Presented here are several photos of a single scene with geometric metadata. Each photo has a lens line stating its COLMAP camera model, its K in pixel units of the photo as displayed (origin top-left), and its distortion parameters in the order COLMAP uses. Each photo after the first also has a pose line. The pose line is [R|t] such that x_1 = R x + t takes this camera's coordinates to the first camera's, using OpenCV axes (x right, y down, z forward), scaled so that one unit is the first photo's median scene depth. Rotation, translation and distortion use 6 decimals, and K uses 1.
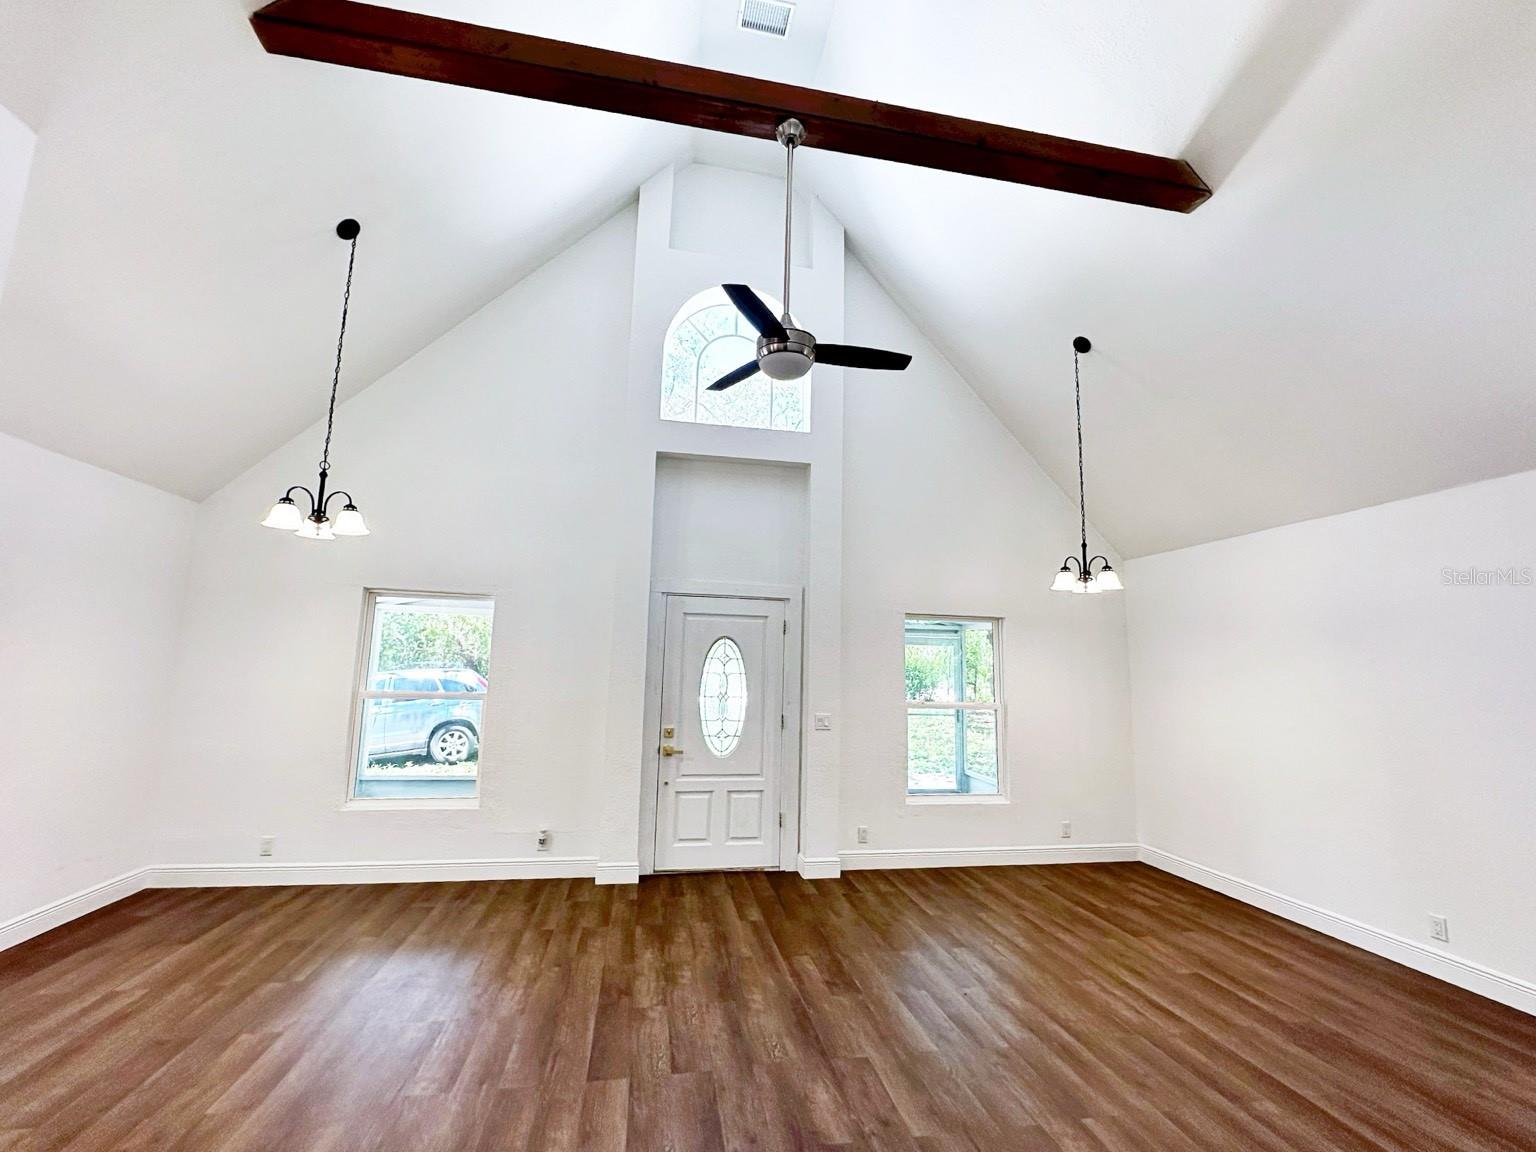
lens RADIAL K [[637.9, 0, 766.8], [0, 637.9, 579.0], [0, 0, 1]] dist [-0.002188, 0.000016]
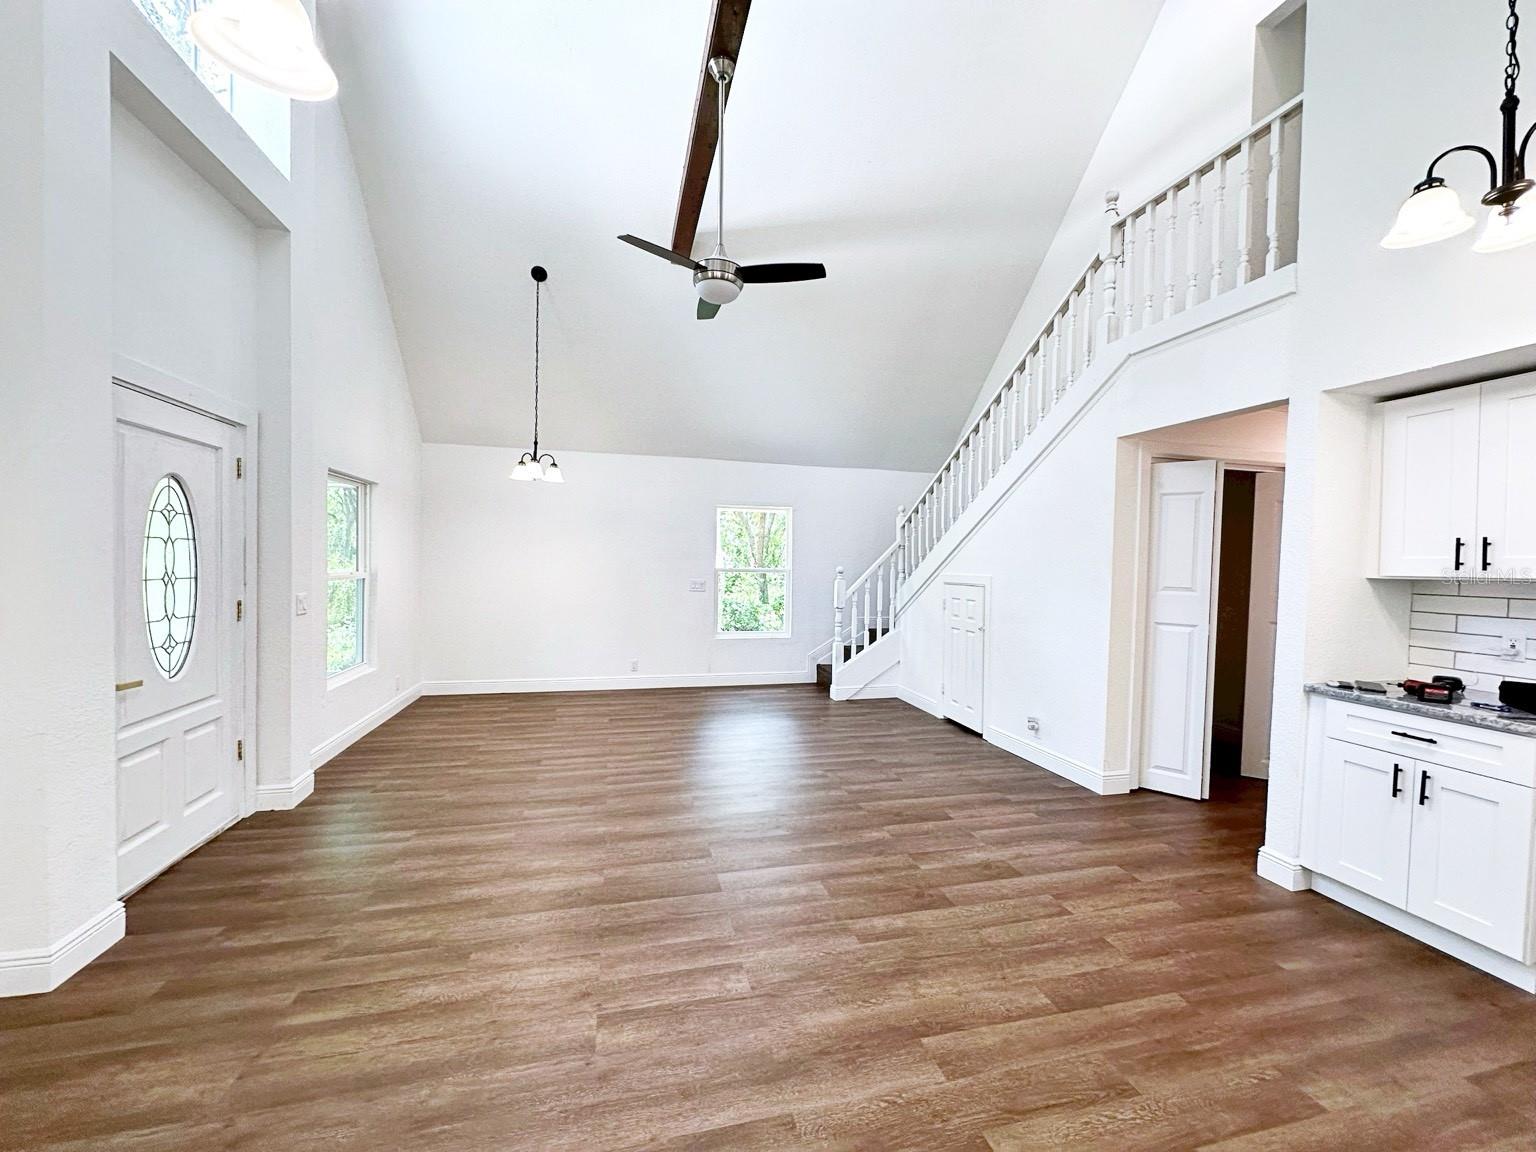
lens RADIAL K [[612.2, 0, 766.8], [0, 612.2, 576.9], [0, 0, 1]] dist [-0.002461, 0.000745]
pose [[-0.058422, -0.050066, 0.997036, -0.808148], [-0.160584, 0.986207, 0.040113, 0.093809], [-0.985292, -0.157765, -0.065656, 0.633911]]
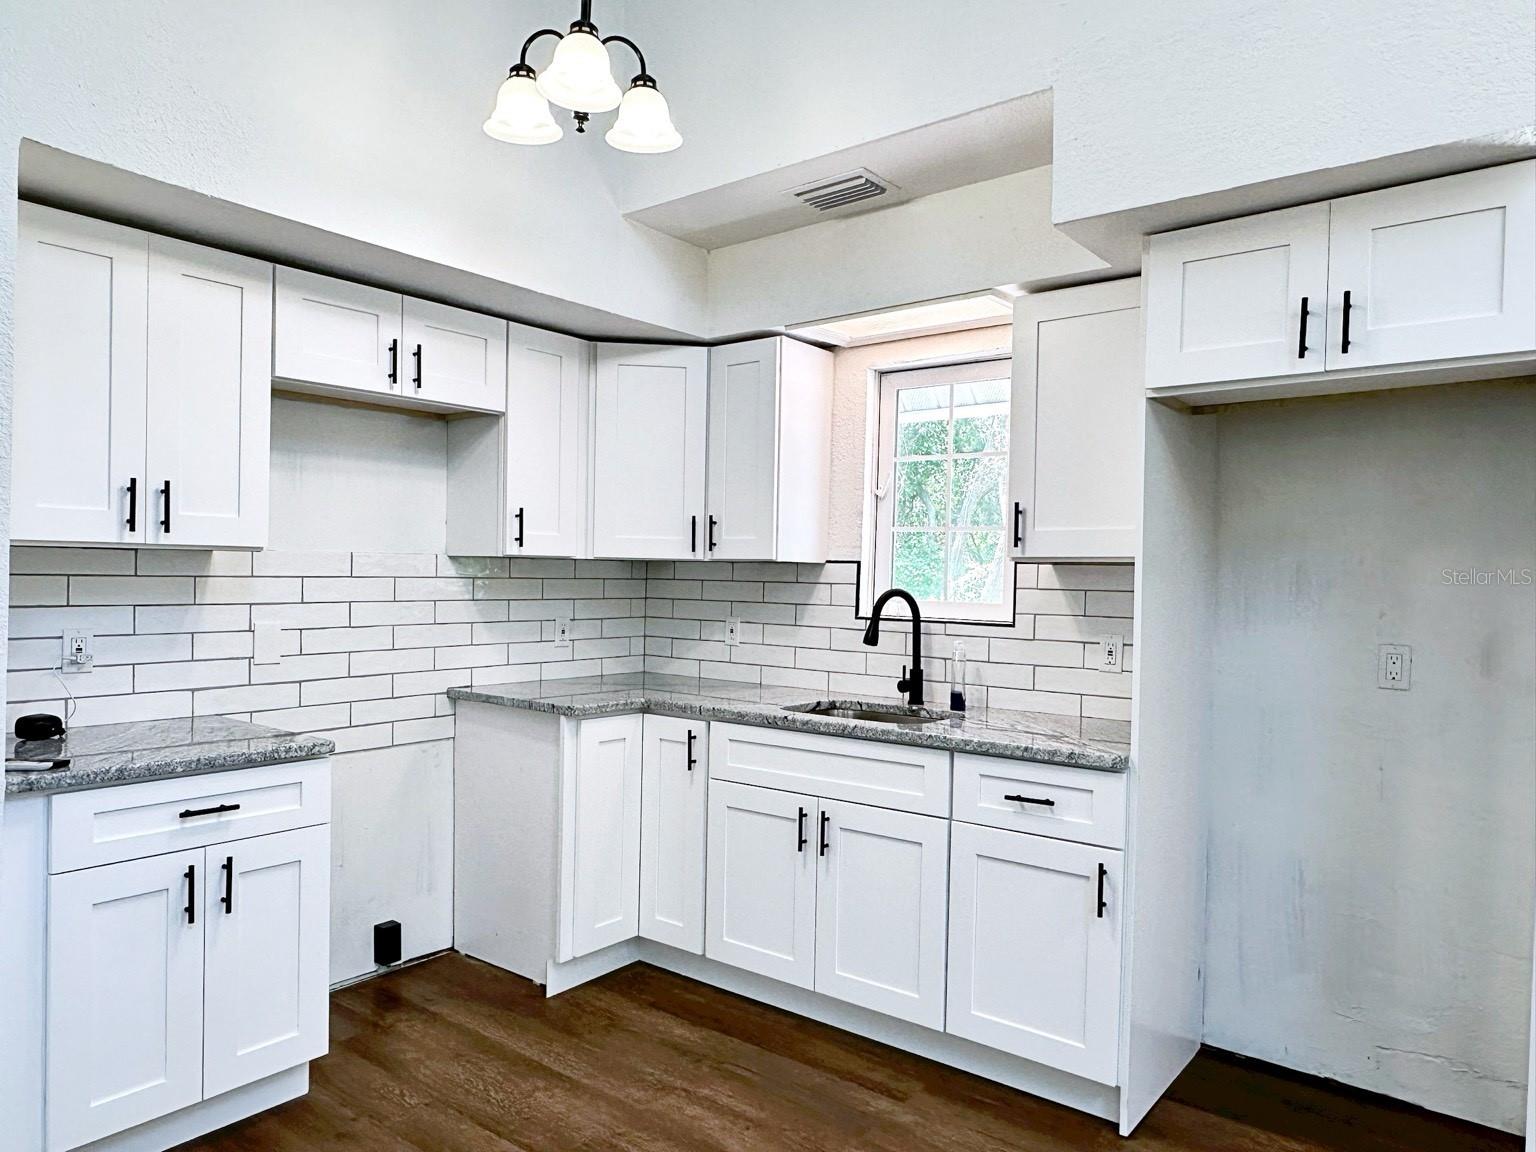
lens RADIAL K [[1021.7, 0, 759.0], [0, 1021.7, 591.7], [0, 0, 1]] dist [-0.001522, -0.001880]
pose [[-0.754765, -0.029200, -0.655345, -0.118476], [0.052274, 0.993155, -0.104456, 0.121783], [0.653909, -0.113097, -0.748072, 0.623188]]
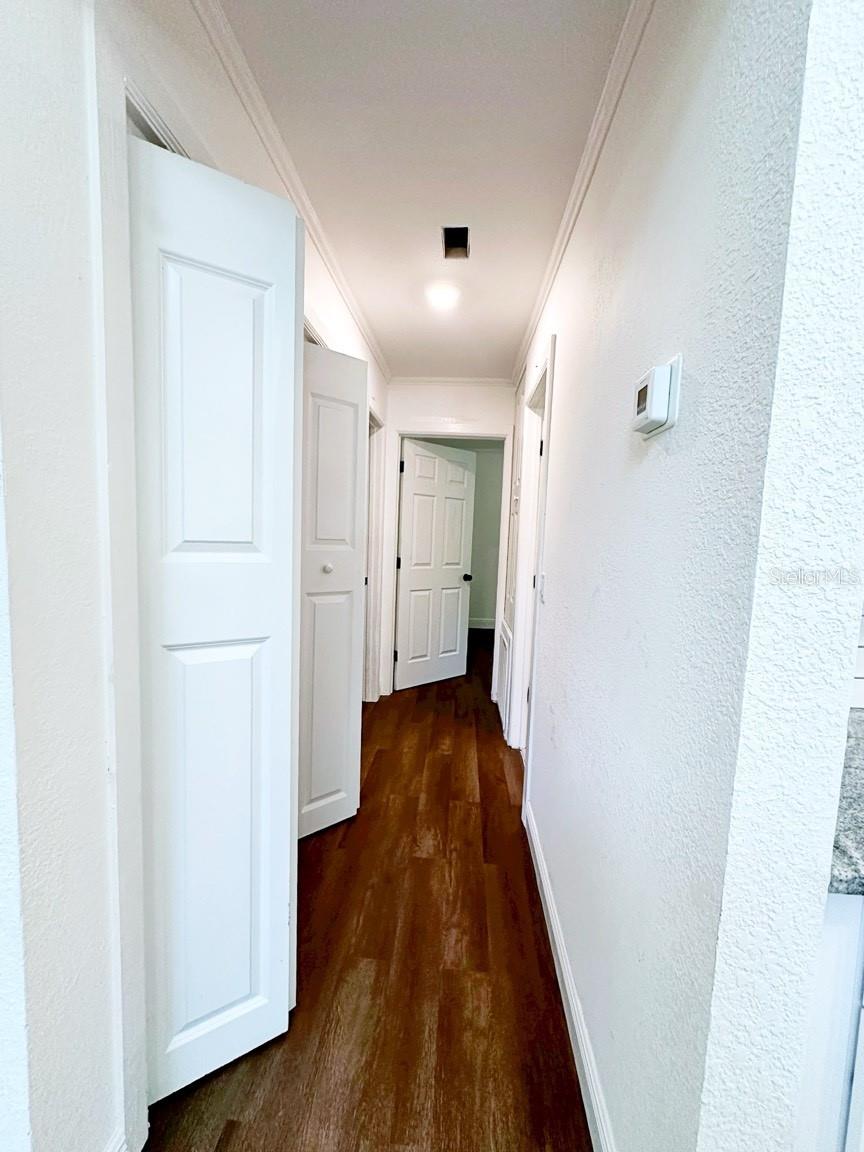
lens RADIAL K [[475.1, 0, 432.0], [0, 475.1, 576.0], [0, 0, 1]] dist [-0.002142, 0.000279]
pose [[-0.967377, -0.075761, 0.241748, -0.077435], [-0.088612, 0.995150, -0.042722, 0.065838], [-0.237339, -0.062750, -0.969398, 0.166283]]
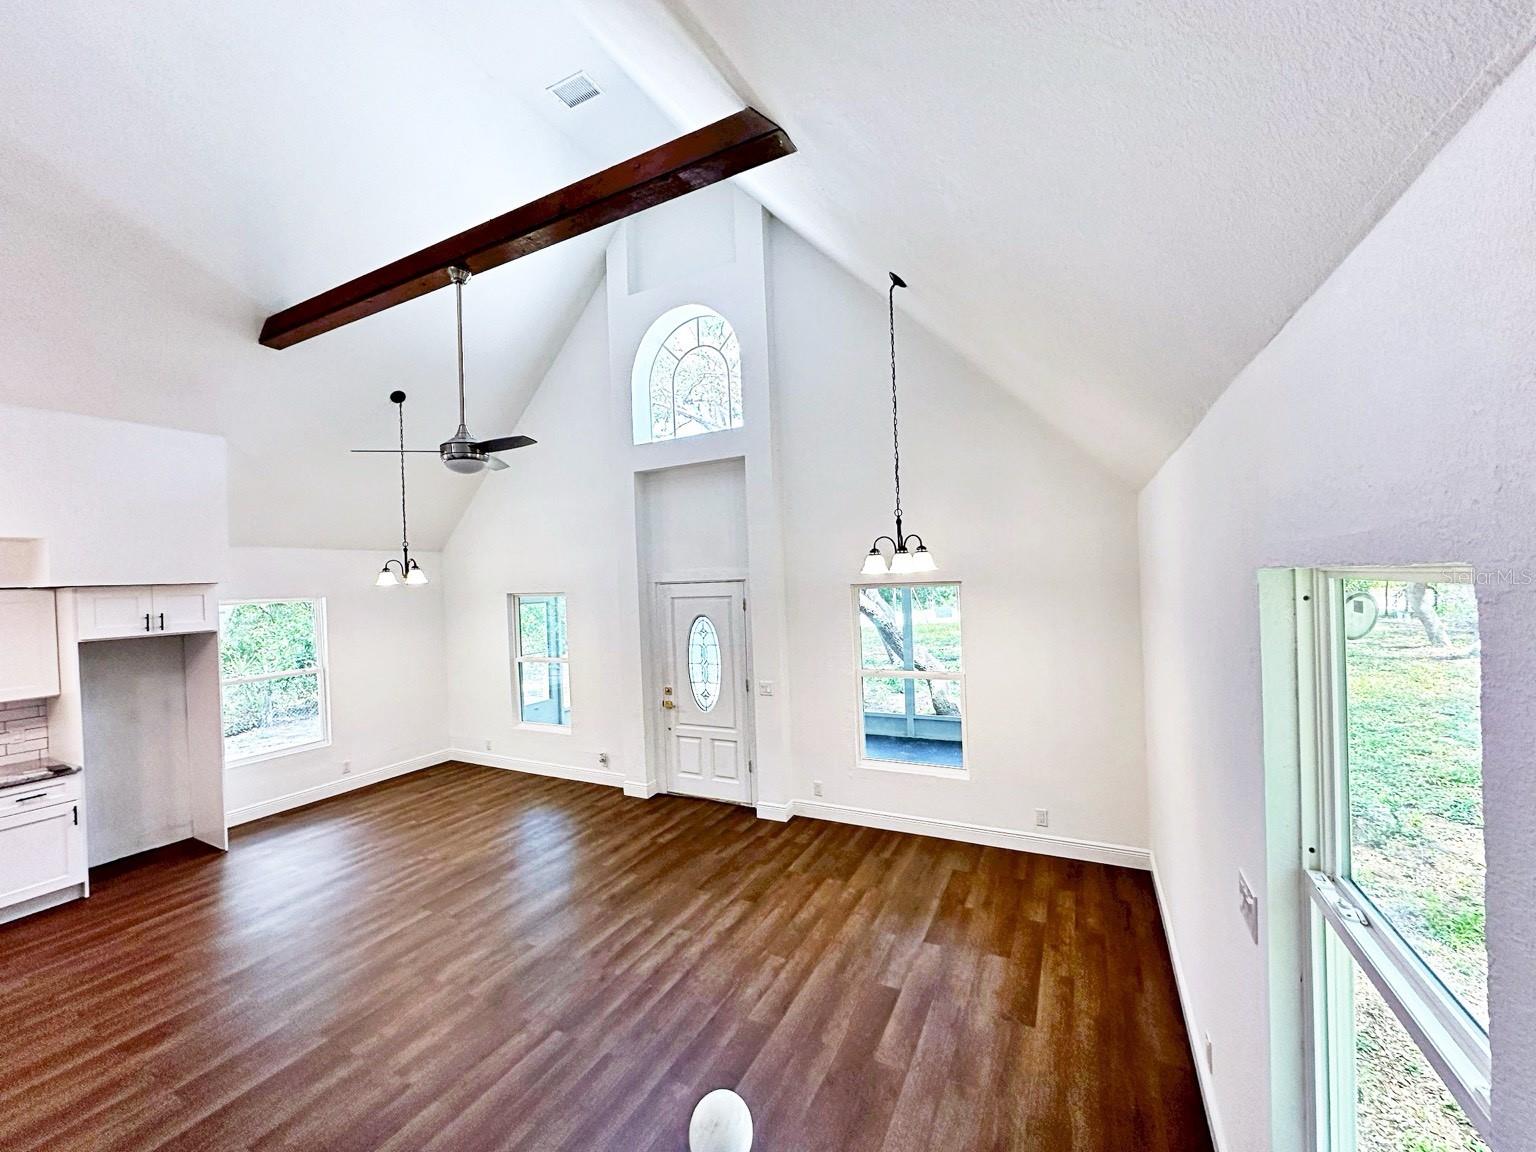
lens RADIAL K [[612.2, 0, 766.8], [0, 612.2, 576.9], [0, 0, 1]] dist [-0.002461, 0.000745]
pose [[0.790703, -0.056579, -0.609580, 0.937606], [0.142610, 0.985350, 0.093526, -0.089398], [0.595358, -0.160883, 0.787188, 0.218654]]
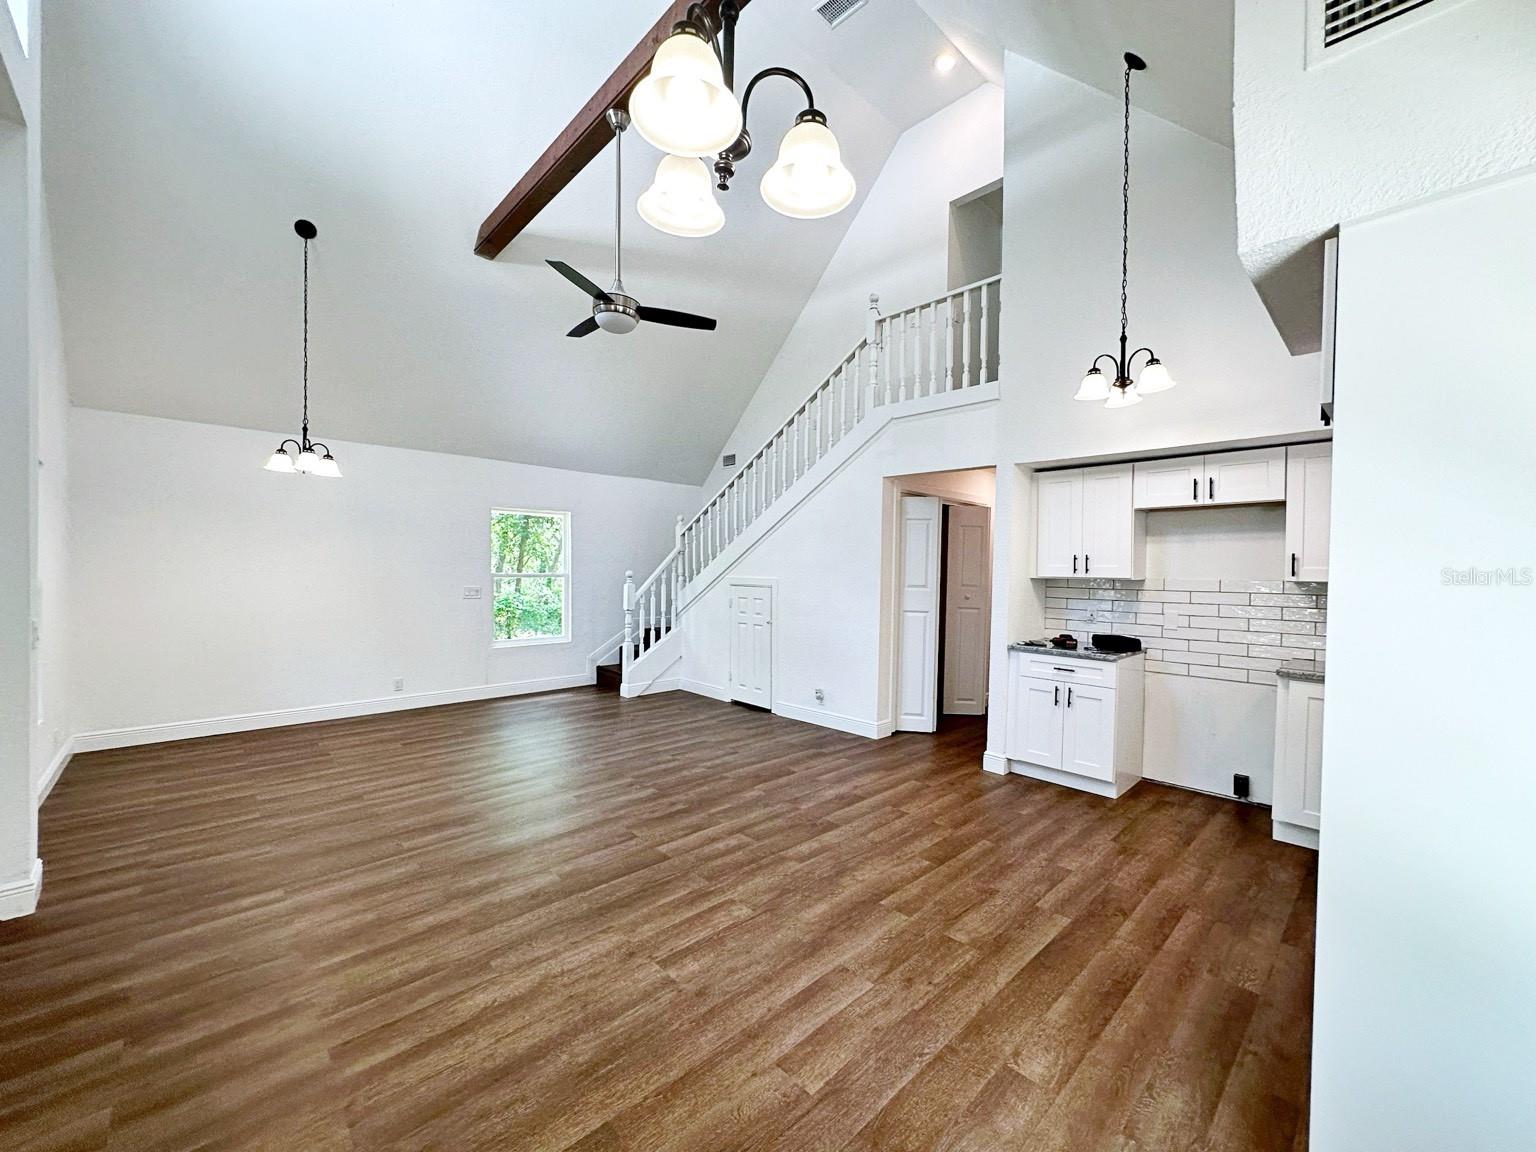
lens RADIAL K [[612.2, 0, 766.8], [0, 612.2, 576.9], [0, 0, 1]] dist [-0.002461, 0.000745]
pose [[-0.541496, -0.045745, 0.839458, -0.851307], [-0.145725, 0.988511, -0.040133, 0.129685], [-0.827978, -0.144062, -0.541940, 0.949008]]
